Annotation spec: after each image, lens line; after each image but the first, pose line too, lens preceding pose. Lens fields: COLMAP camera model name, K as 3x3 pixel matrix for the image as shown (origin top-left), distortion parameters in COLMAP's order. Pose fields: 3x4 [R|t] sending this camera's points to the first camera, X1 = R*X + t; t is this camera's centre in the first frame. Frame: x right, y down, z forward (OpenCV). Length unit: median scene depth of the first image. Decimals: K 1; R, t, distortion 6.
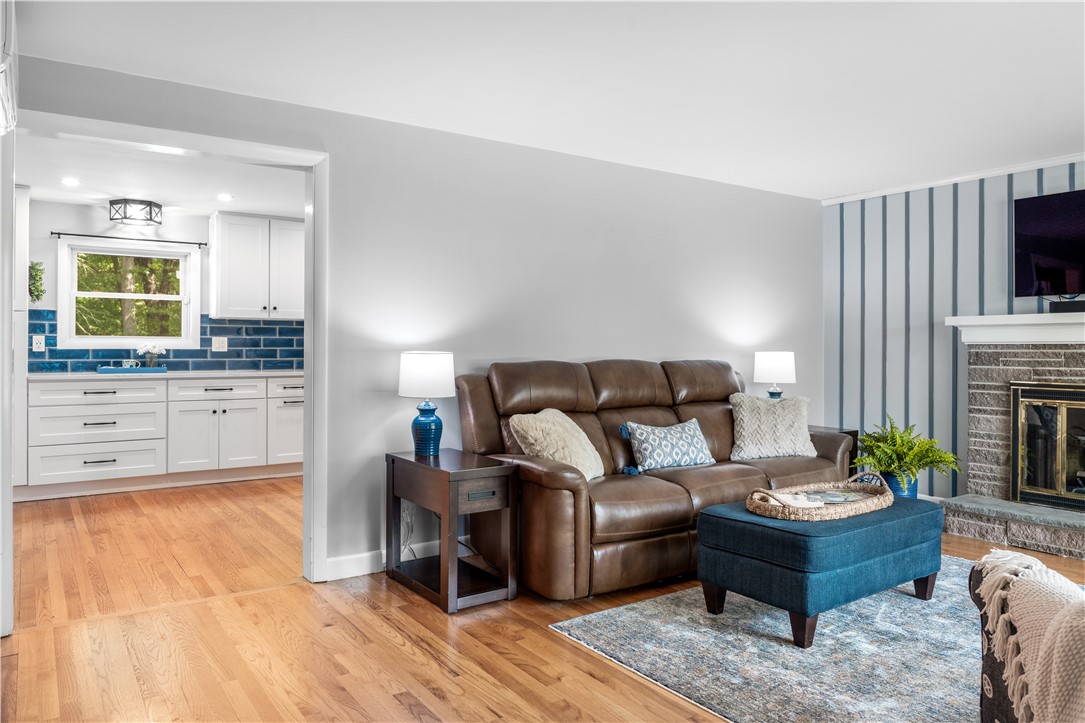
lens RADIAL K [[731.5, 0, 533.3], [0, 731.5, 357.8], [0, 0, 1]] dist [-0.005482, -0.001819]
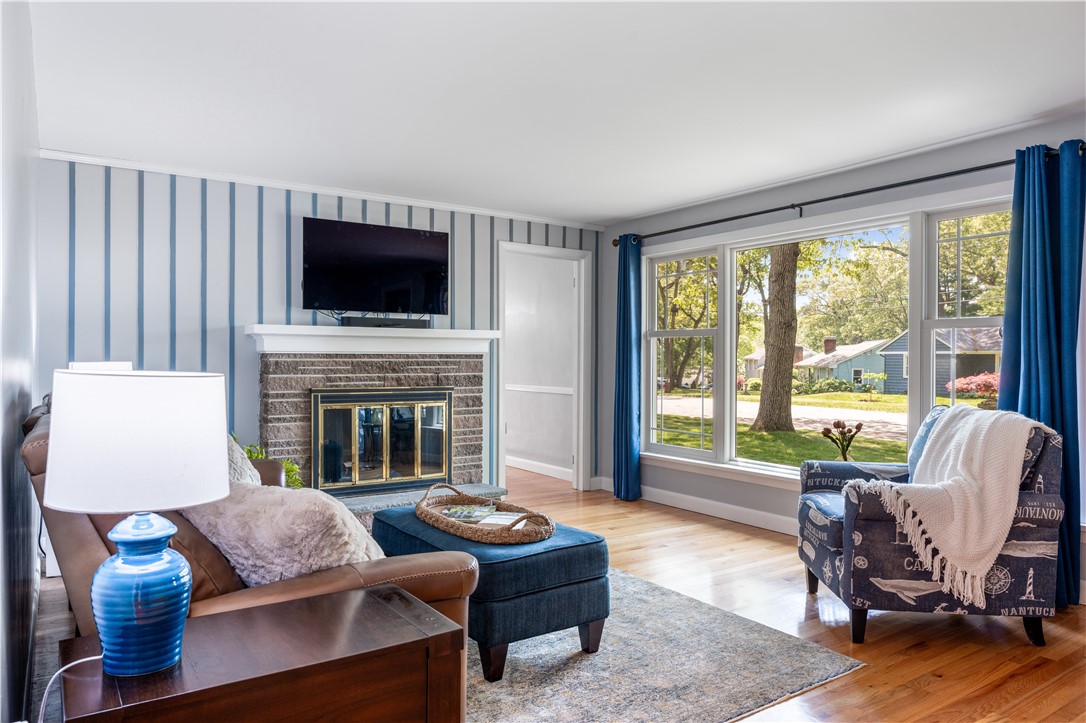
lens RADIAL K [[732.2, 0, 540.5], [0, 732.2, 360.3], [0, 0, 1]] dist [-0.005482, -0.001819]
pose [[0.007125, -0.006017, 0.999957, -0.409072], [0.008404, 0.999947, 0.005957, -0.012306], [-0.999939, 0.008361, 0.007175, 0.663535]]
